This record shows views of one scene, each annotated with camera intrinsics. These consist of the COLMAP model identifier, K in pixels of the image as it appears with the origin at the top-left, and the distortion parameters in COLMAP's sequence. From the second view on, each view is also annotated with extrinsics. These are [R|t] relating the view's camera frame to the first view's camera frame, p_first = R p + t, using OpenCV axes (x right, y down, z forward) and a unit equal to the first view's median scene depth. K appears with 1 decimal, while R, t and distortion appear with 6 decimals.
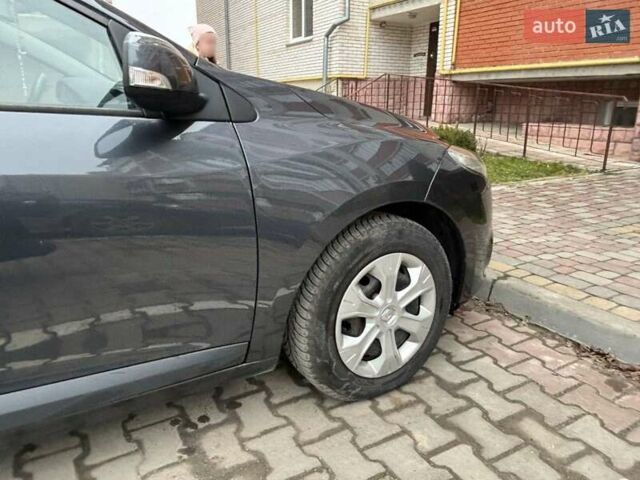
lens RADIAL K [[438.6, 0, 320.0], [0, 438.6, 240.0], [0, 0, 1]] dist [0.007878, -0.044522]
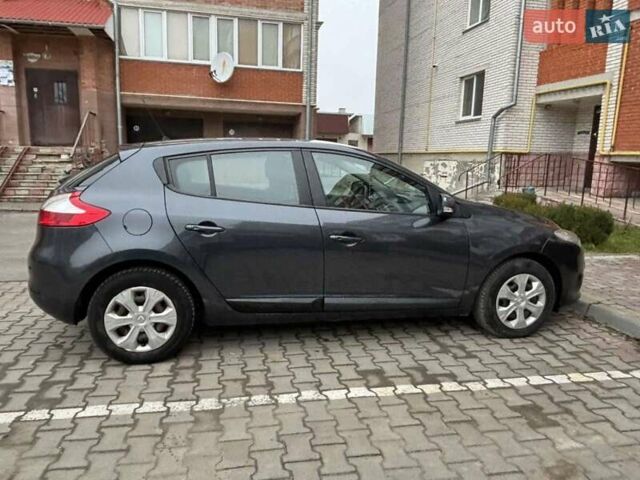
lens RADIAL K [[438.6, 0, 320.0], [0, 438.6, 240.0], [0, 0, 1]] dist [0.007878, -0.044522]
pose [[0.941563, 0.075847, -0.328186, -0.088682], [-0.114720, 0.988278, -0.100731, 0.172634], [0.316699, 0.132494, 0.939227, -1.283509]]
